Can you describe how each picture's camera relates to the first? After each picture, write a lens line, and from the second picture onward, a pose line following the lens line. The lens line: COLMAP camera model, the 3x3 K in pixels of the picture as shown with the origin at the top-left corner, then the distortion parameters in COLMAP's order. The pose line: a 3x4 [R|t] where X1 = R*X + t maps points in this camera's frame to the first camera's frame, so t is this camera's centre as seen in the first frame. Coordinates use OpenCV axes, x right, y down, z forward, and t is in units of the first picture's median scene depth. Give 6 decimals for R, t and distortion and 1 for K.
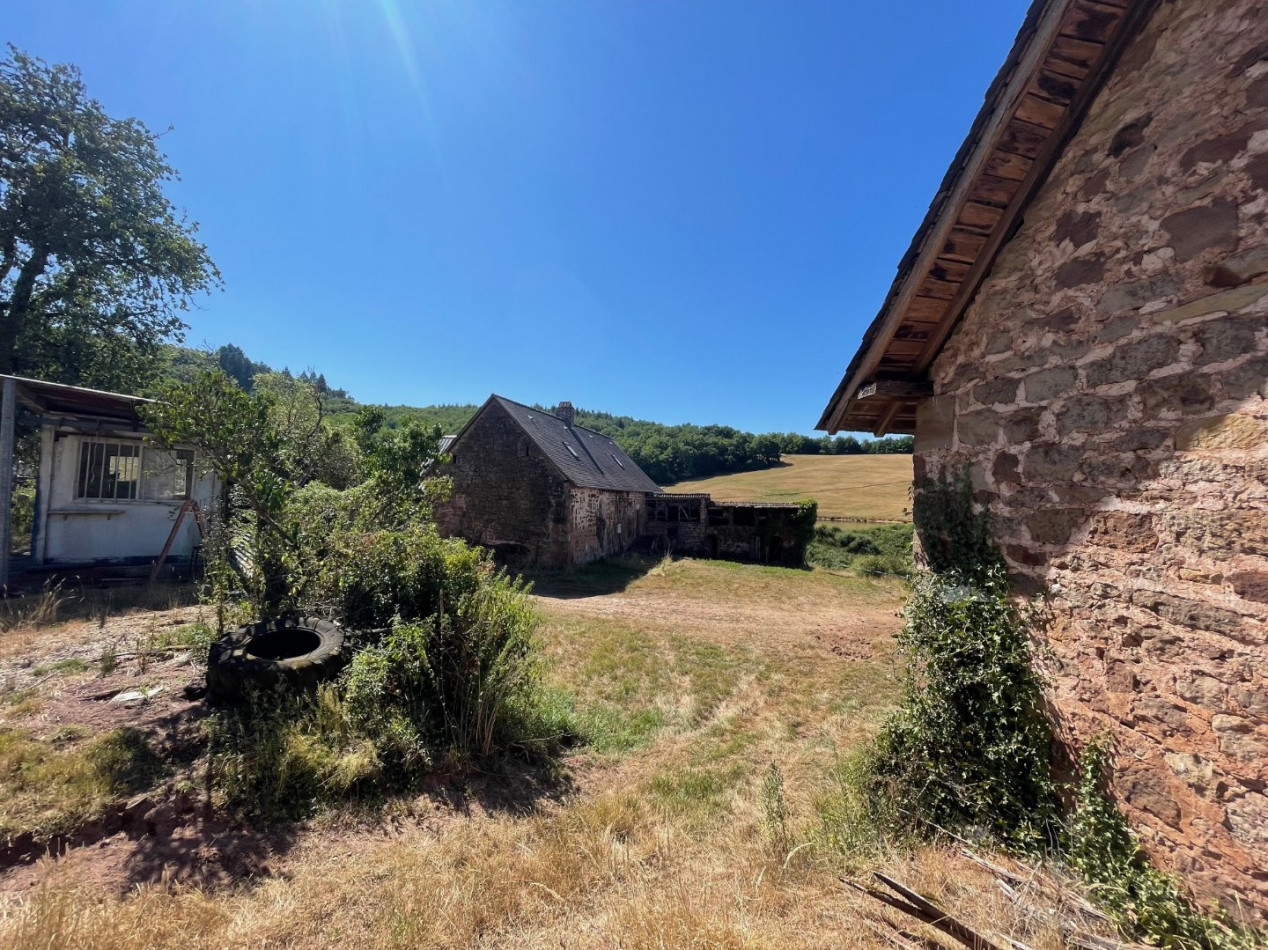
lens RADIAL K [[502.7, 0, 634.0], [0, 502.7, 475.0], [0, 0, 1]] dist [0.000433, -0.000639]
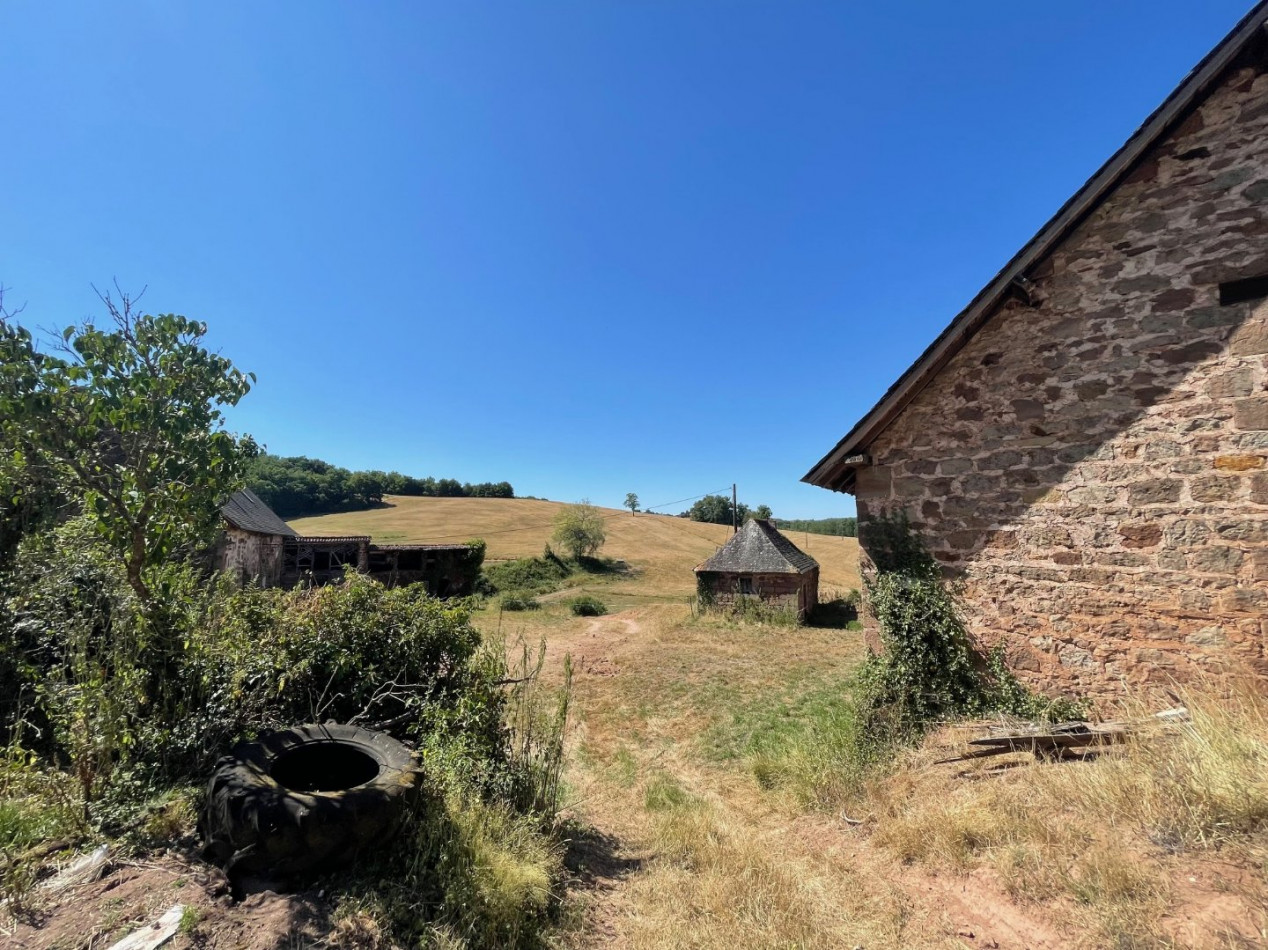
lens RADIAL K [[506.7, 0, 618.7], [0, 506.7, 475.3], [0, 0, 1]] dist [-0.000991, -0.000056]
pose [[0.741850, 0.060416, 0.667838, -1.482808], [-0.005851, 0.996478, -0.083647, 0.025862], [-0.670540, 0.058146, 0.739591, 0.427830]]
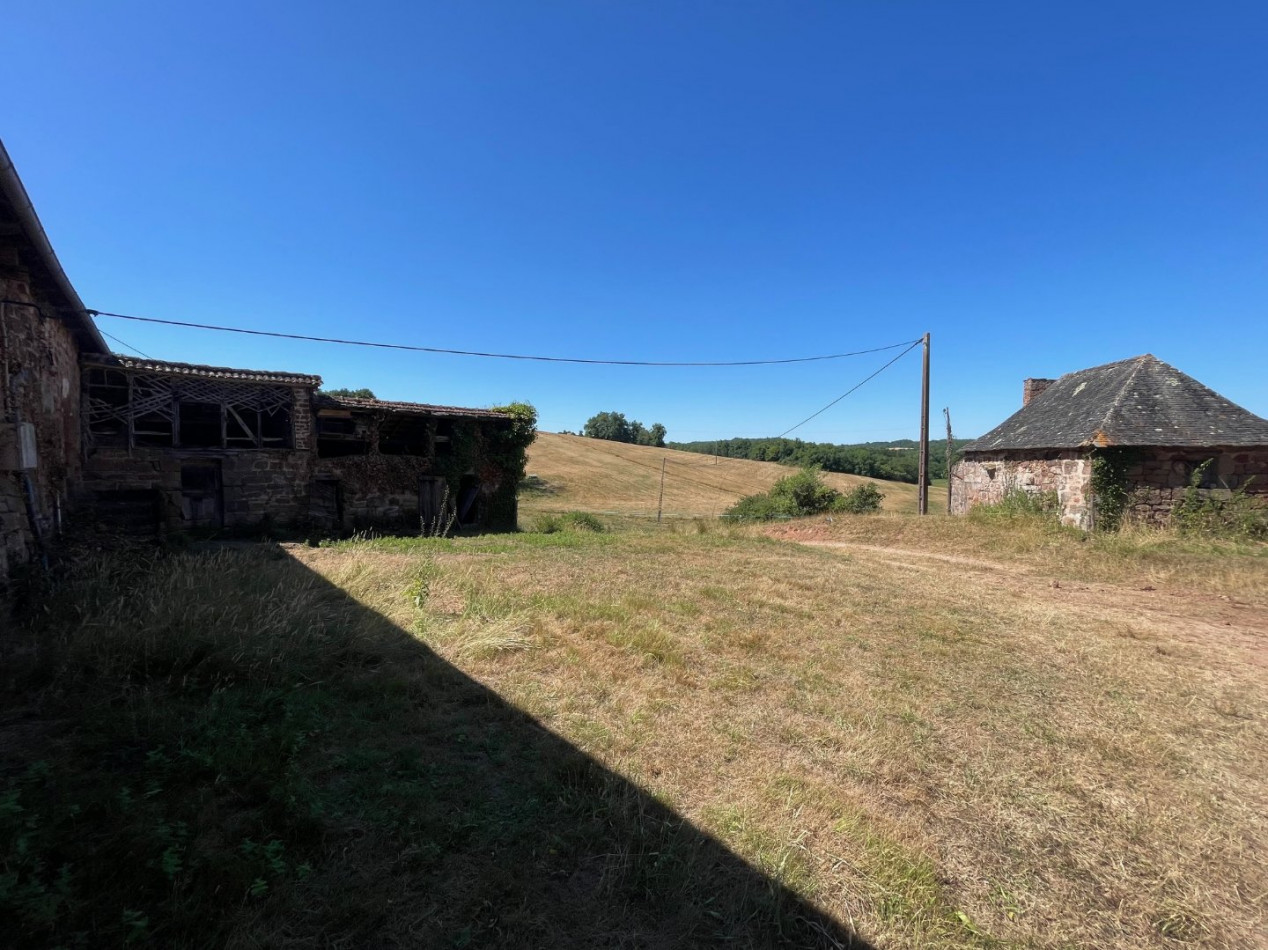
lens RADIAL K [[506.7, 0, 618.7], [0, 506.7, 475.3], [0, 0, 1]] dist [-0.000991, -0.000056]
pose [[0.545653, -0.040588, 0.837028, -0.634731], [-0.027446, 0.997425, 0.066257, 0.936652], [-0.837562, -0.059126, 0.543134, 6.688741]]
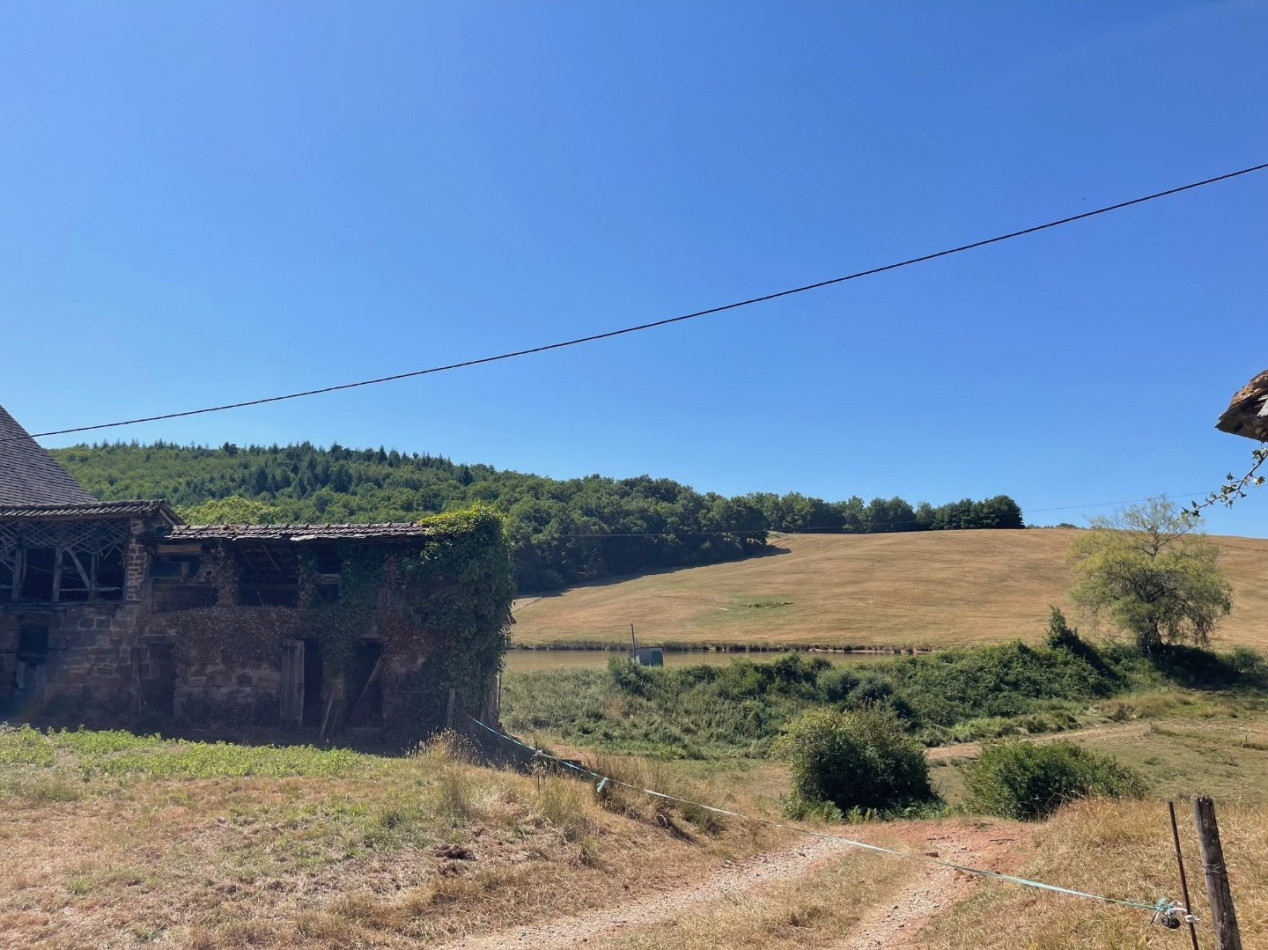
lens RADIAL K [[941.0, 0, 634.0], [0, 941.0, 475.0], [0, 0, 1]] dist [0.040090, -0.004122]
pose [[0.993119, -0.002657, 0.117076, 4.148658], [0.016103, 0.993345, -0.114047, 1.024902], [-0.115994, 0.115147, 0.986553, 4.845474]]
